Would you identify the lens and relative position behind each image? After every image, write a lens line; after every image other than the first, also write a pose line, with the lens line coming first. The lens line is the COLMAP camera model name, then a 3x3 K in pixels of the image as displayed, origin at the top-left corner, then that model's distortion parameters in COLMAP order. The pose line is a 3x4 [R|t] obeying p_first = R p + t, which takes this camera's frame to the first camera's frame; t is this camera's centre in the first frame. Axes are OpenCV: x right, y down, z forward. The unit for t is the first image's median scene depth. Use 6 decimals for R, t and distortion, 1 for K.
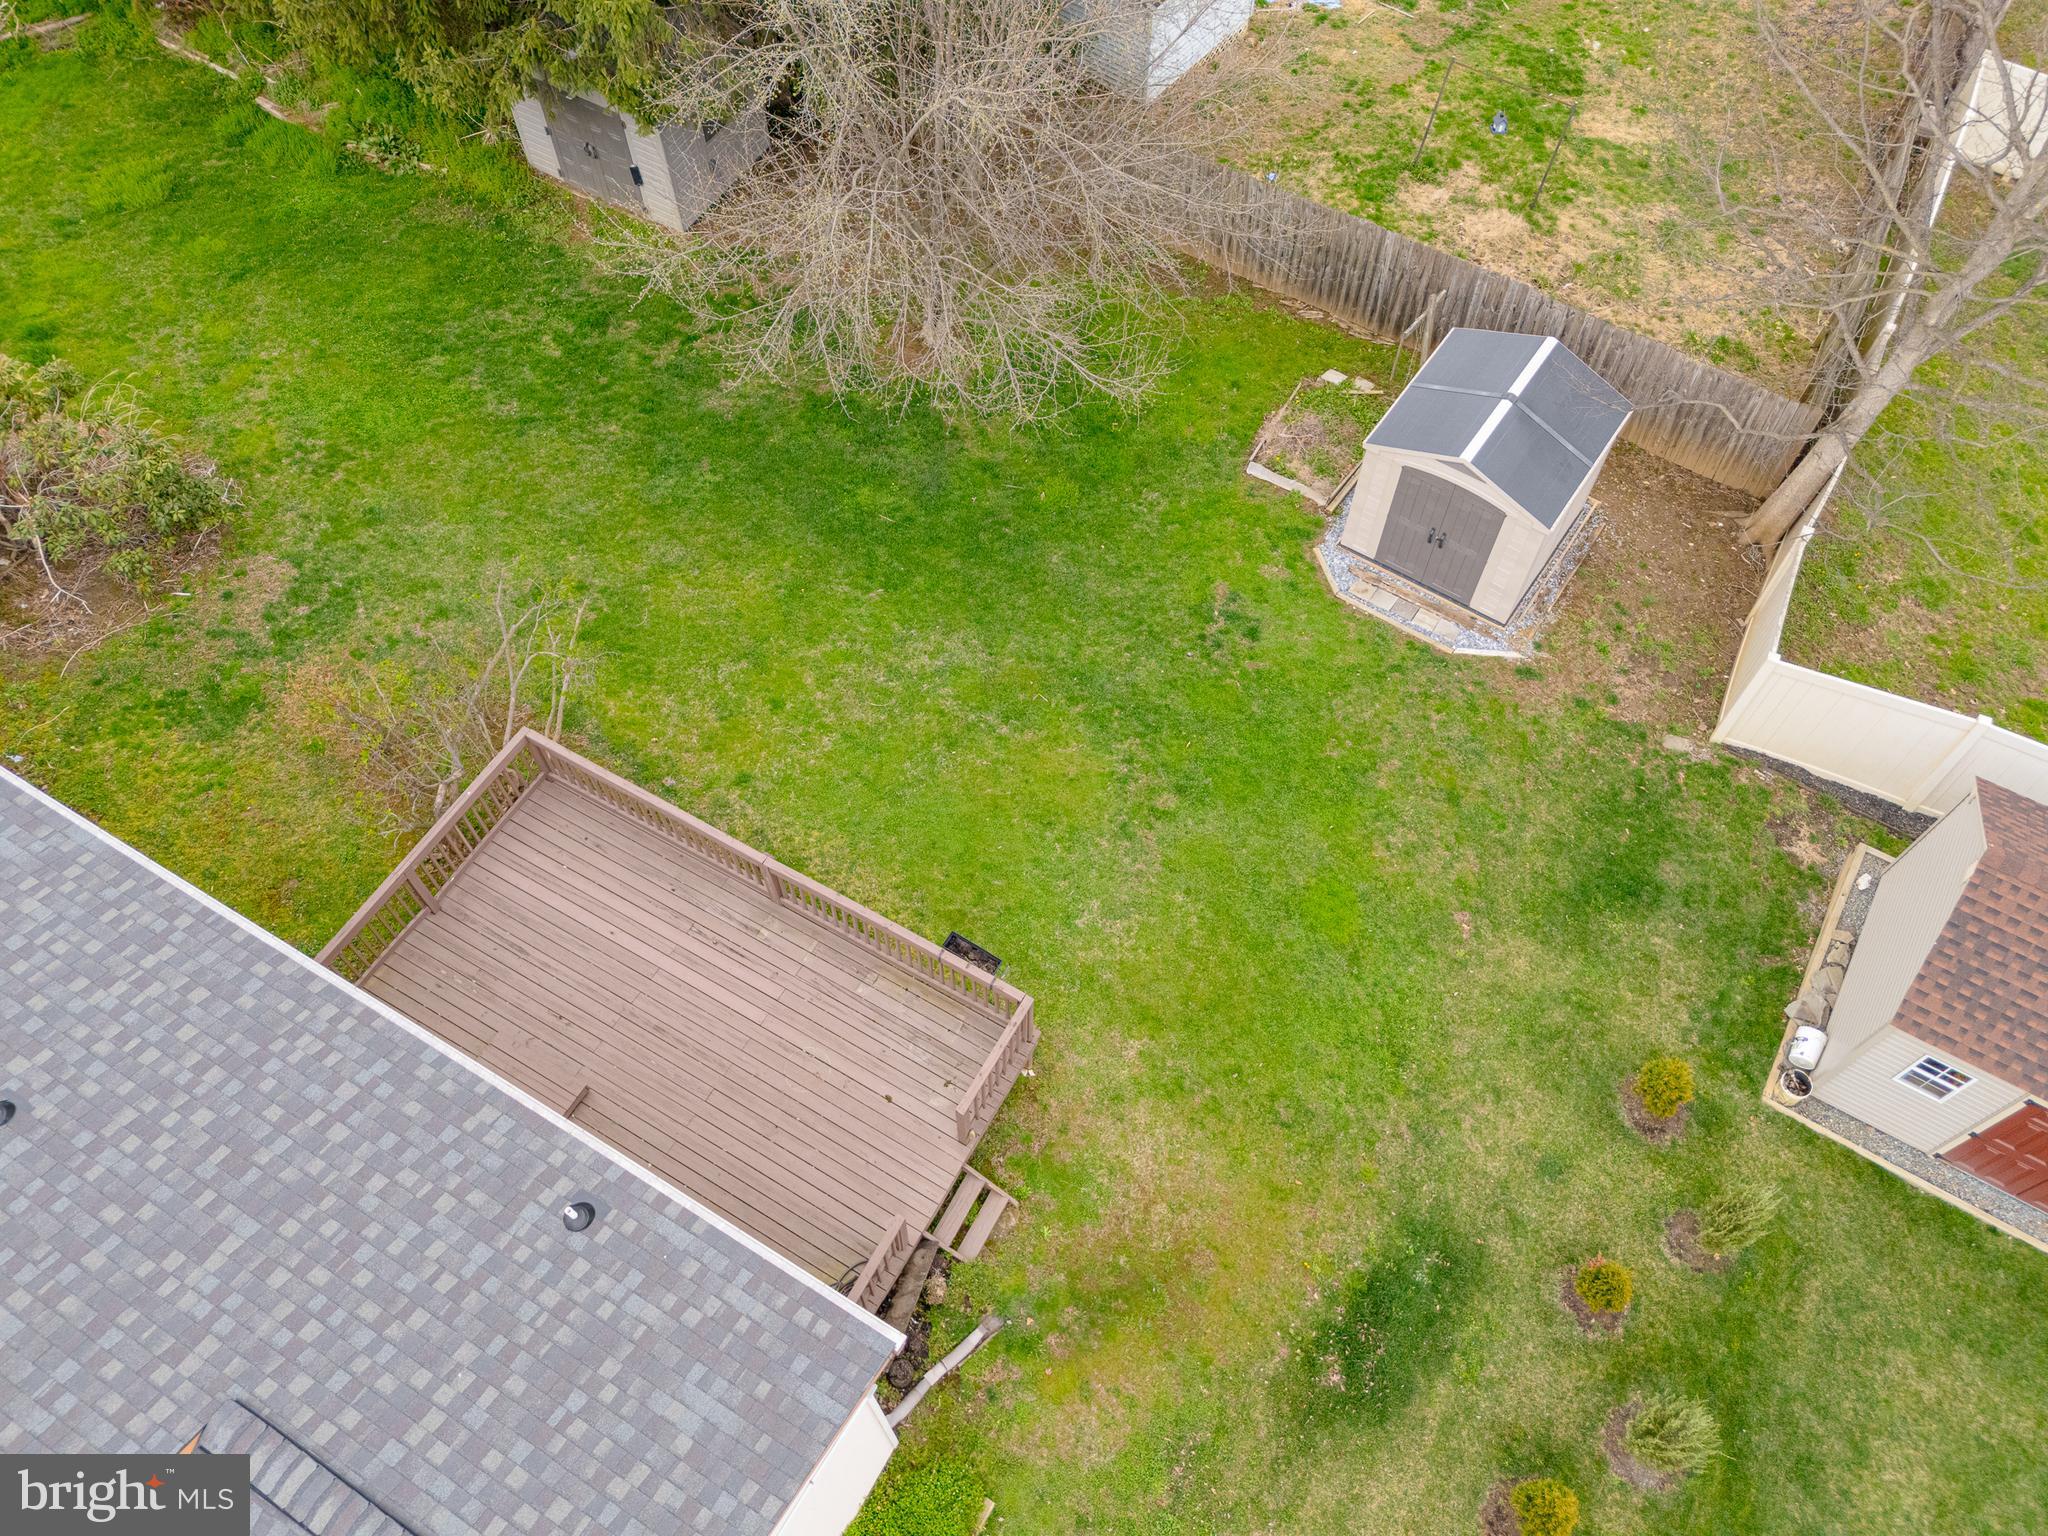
lens RADIAL K [[1531.0, 0, 1010.5], [0, 1531.0, 776.3], [0, 0, 1]] dist [0.058449, -0.030050]
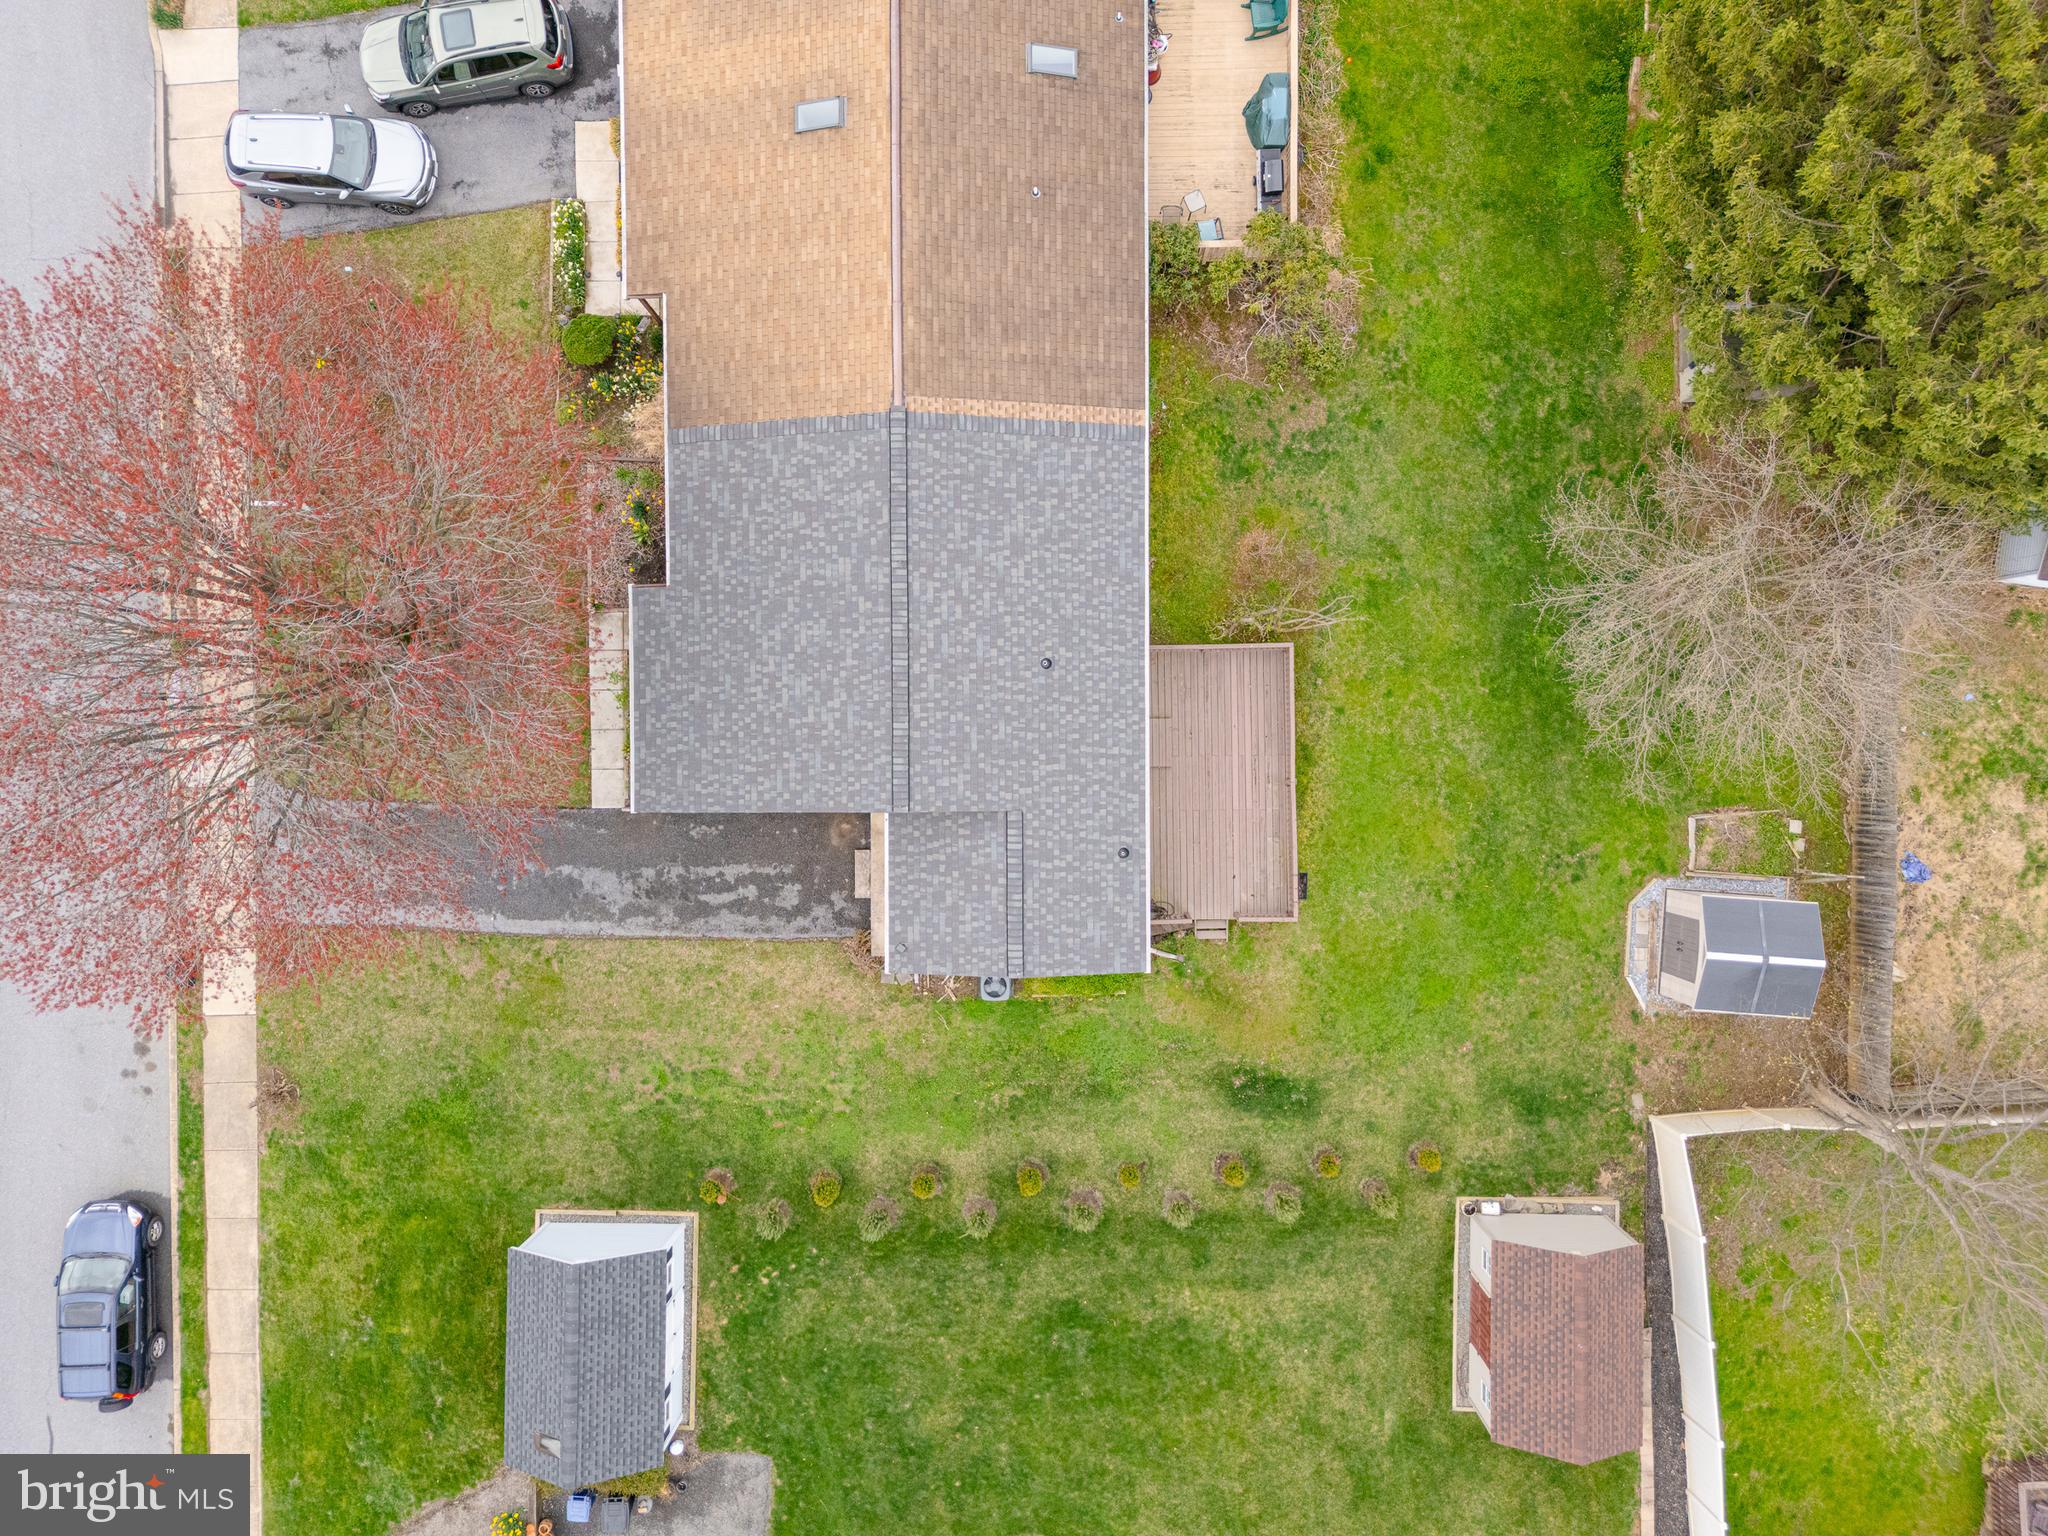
lens RADIAL K [[1531.0, 0, 1011.7], [0, 1531.0, 780.0], [0, 0, 1]] dist [0.058449, -0.030050]
pose [[0.517102, 0.855851, -0.011134, -0.282535], [-0.724381, 0.444523, 0.526946, -0.665798], [0.455936, -0.264420, 0.849826, -0.869343]]
